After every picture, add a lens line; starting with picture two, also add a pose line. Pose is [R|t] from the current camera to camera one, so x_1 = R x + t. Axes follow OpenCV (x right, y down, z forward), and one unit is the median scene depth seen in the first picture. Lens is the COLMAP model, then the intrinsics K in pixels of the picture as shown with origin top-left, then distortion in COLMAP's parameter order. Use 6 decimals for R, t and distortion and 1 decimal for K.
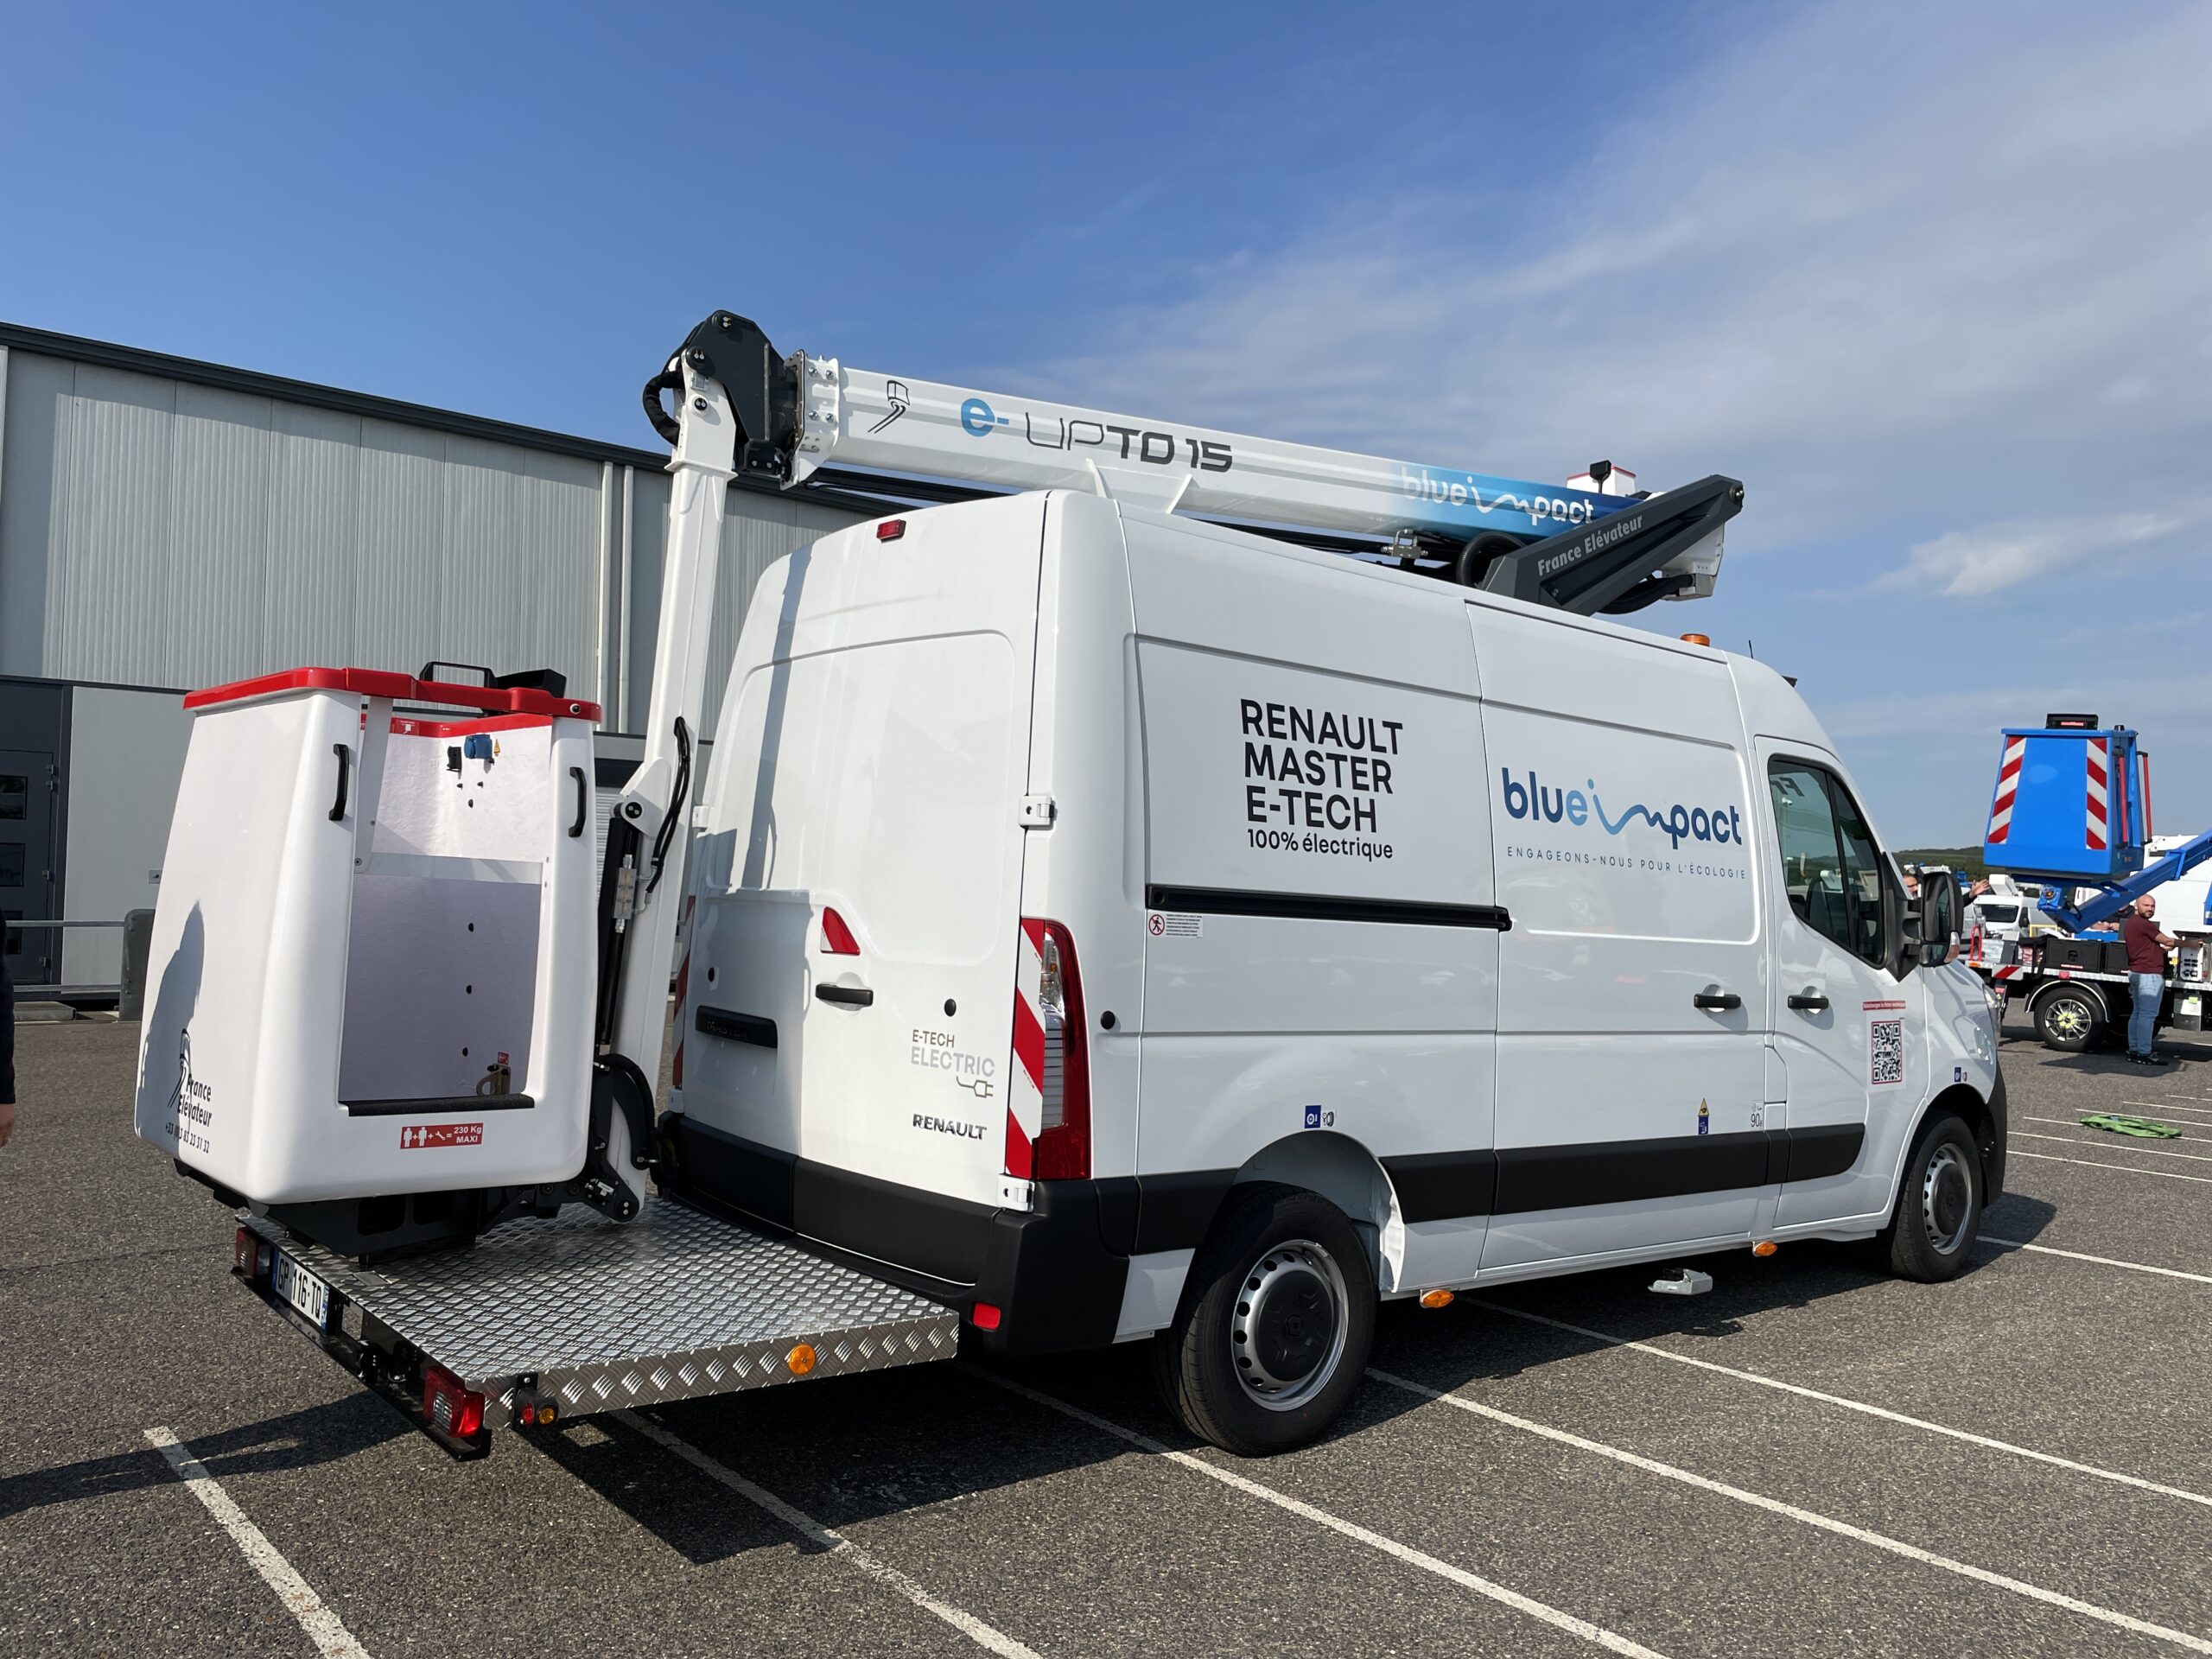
lens RADIAL K [[1688.3, 0, 1136.1], [0, 1688.3, 759.3], [0, 0, 1]] dist [0.106406, -0.135581]
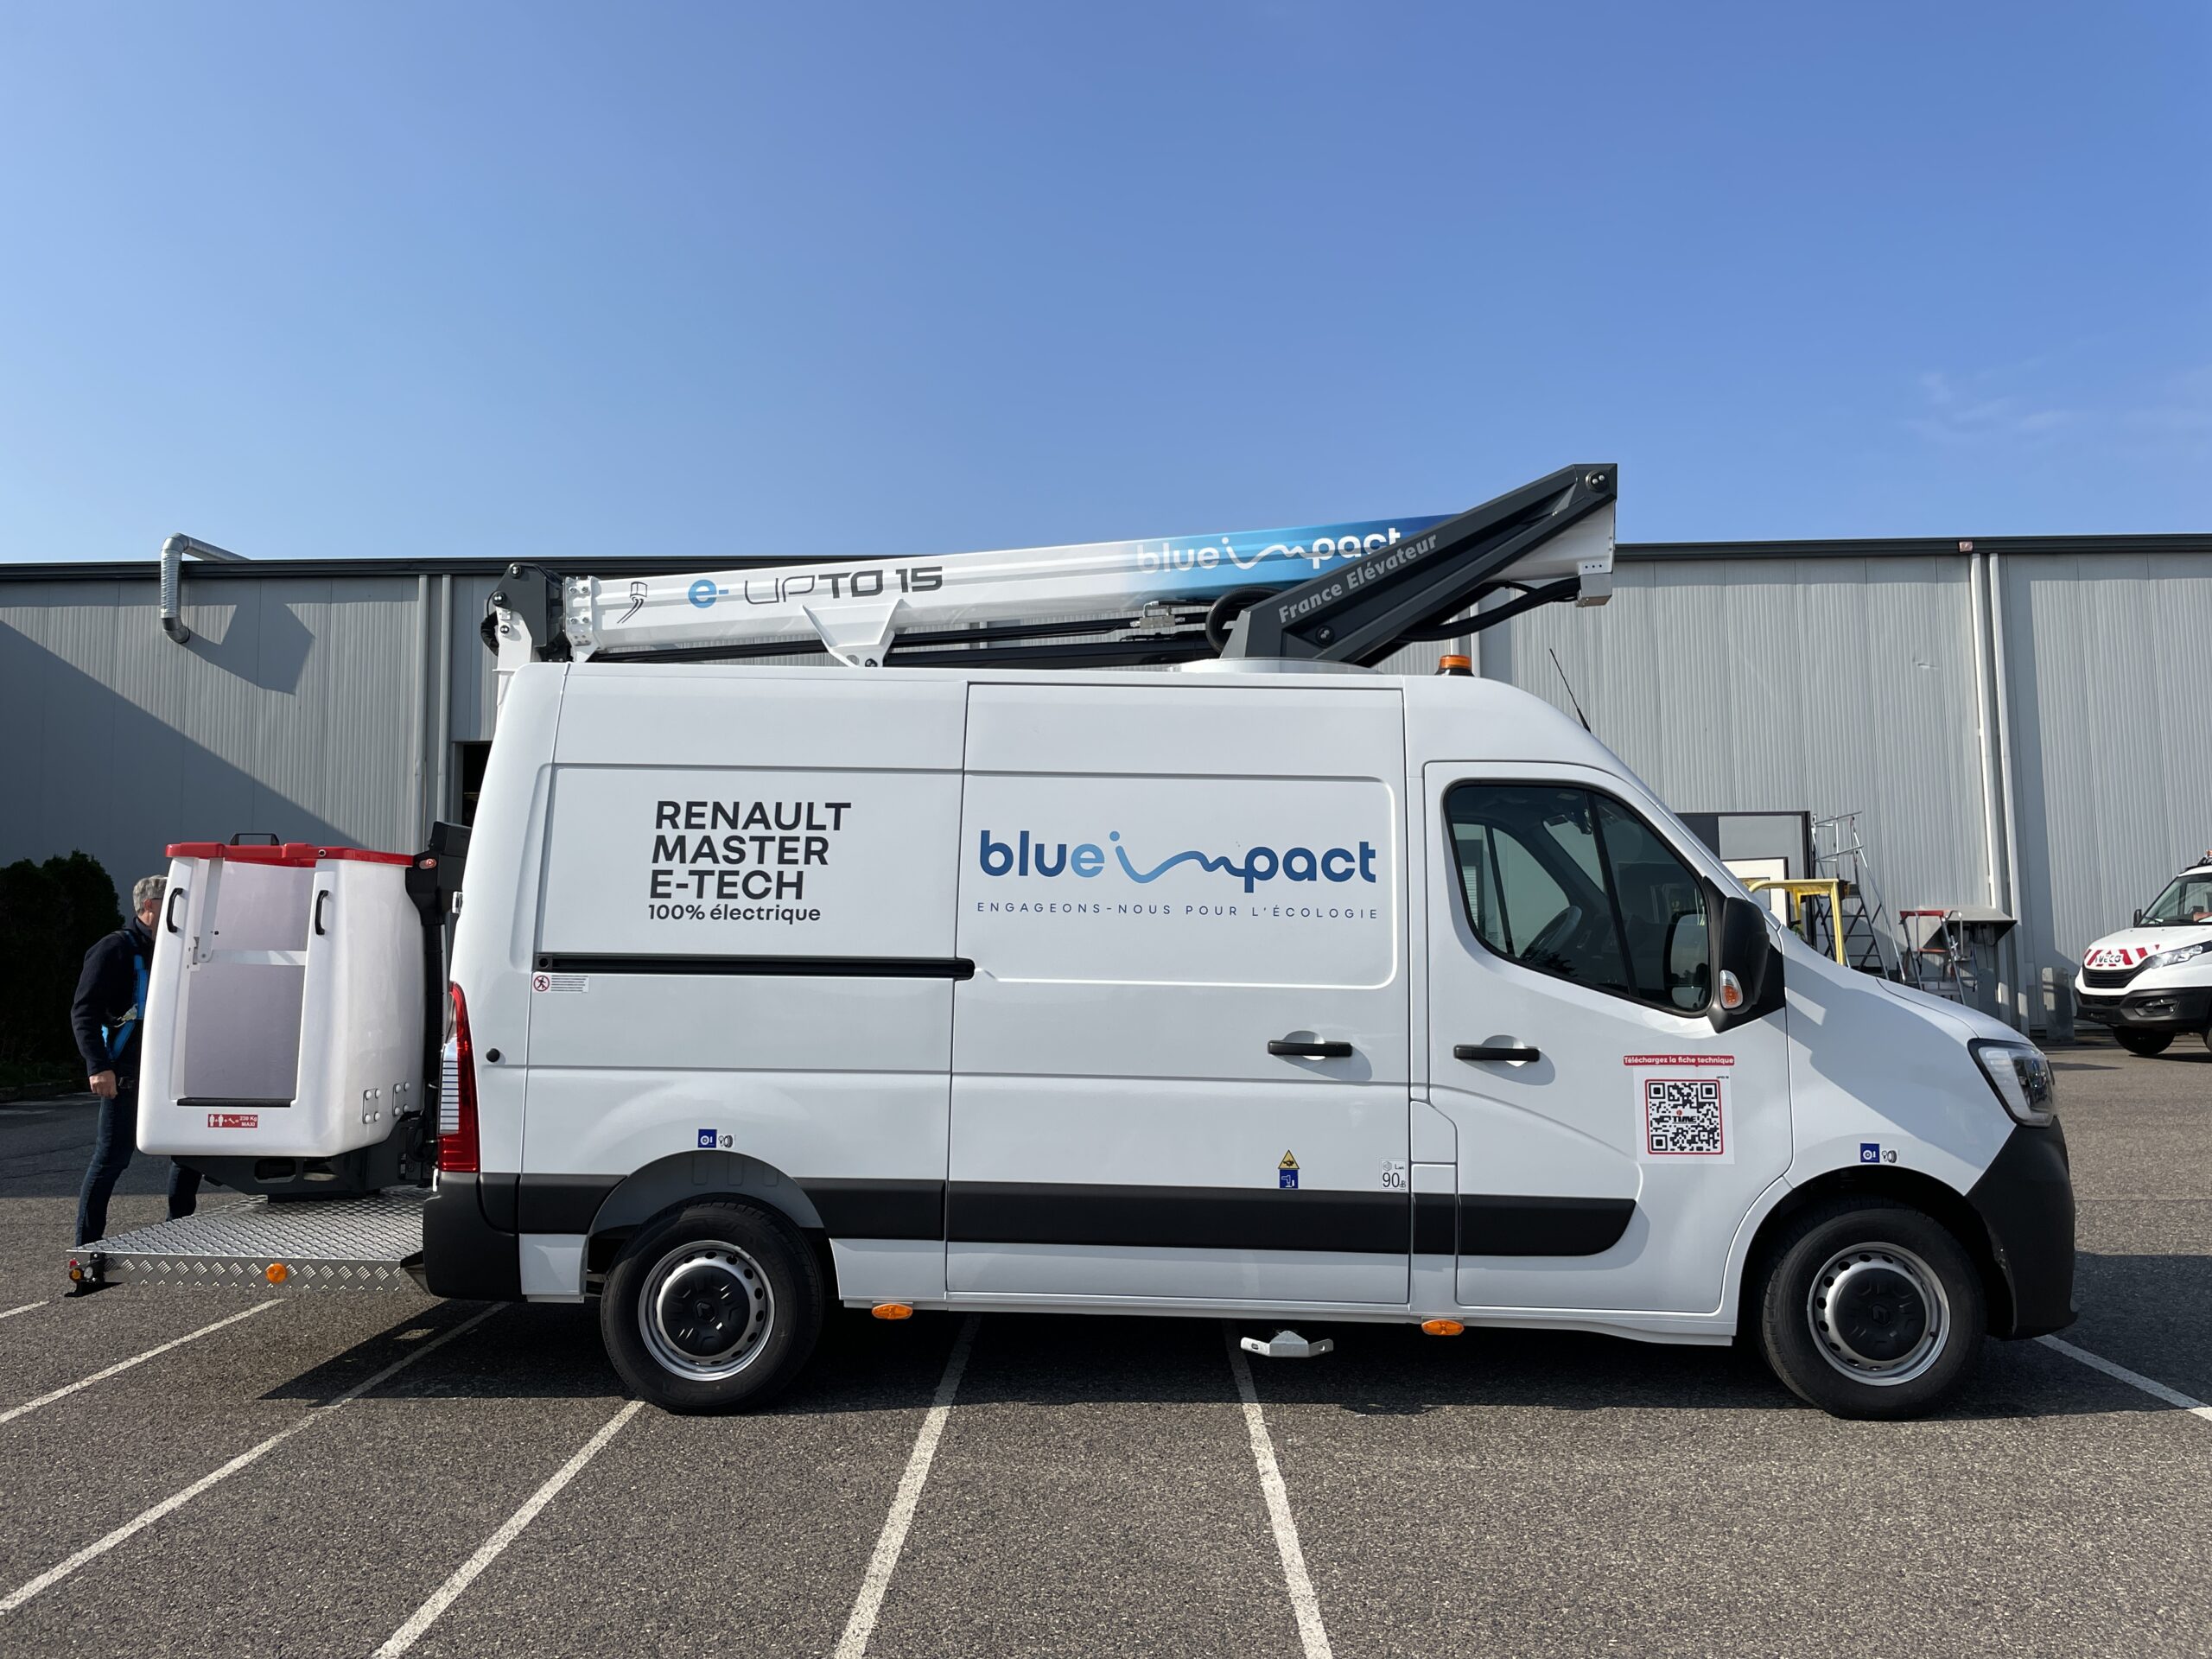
lens RADIAL K [[1690.6, 0, 1154.1], [0, 1690.6, 763.4], [0, 0, 1]] dist [0.095128, -0.121414]
pose [[0.745101, -0.107000, -0.658313, 1.096208], [0.078192, 0.994255, -0.073102, 0.054074], [0.662352, 0.002994, 0.749186, 0.275476]]
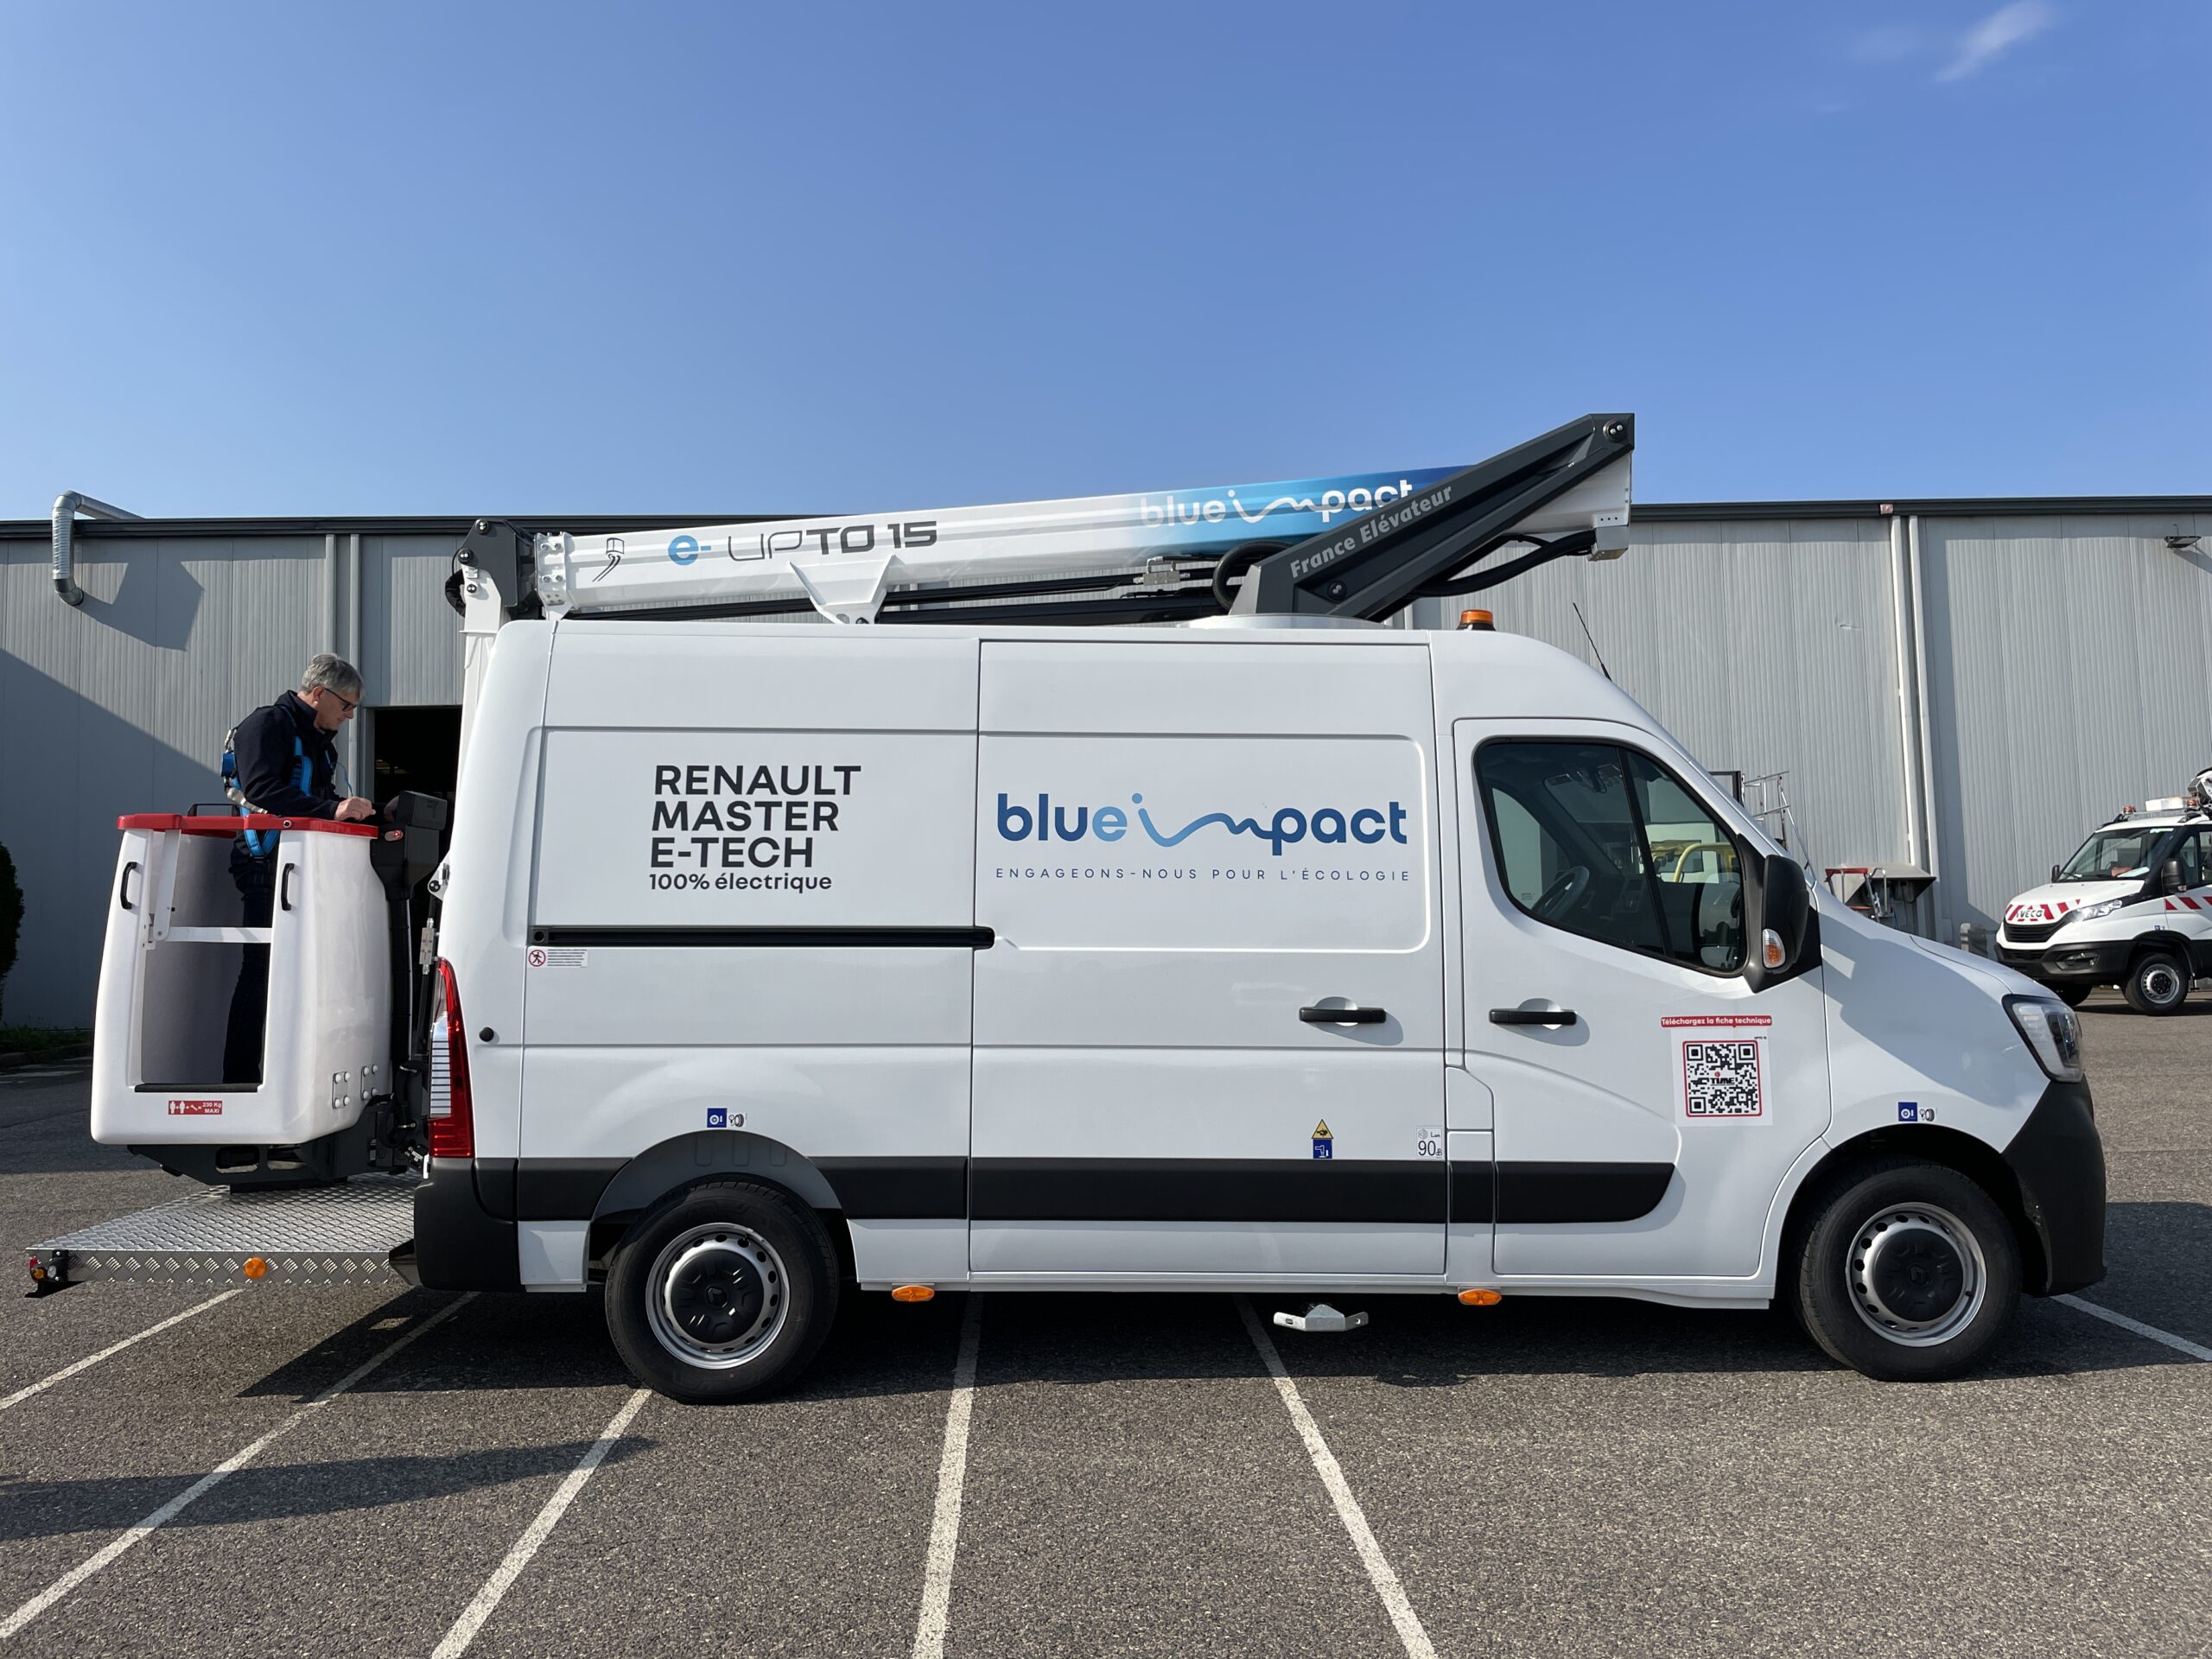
lens RADIAL K [[1688.3, 0, 1136.1], [0, 1688.3, 759.3], [0, 0, 1]] dist [0.106406, -0.135581]
pose [[0.773562, -0.102311, -0.625408, 1.008238], [0.088690, 0.994647, -0.053015, 0.050273], [0.627484, -0.014458, 0.778495, 0.255997]]
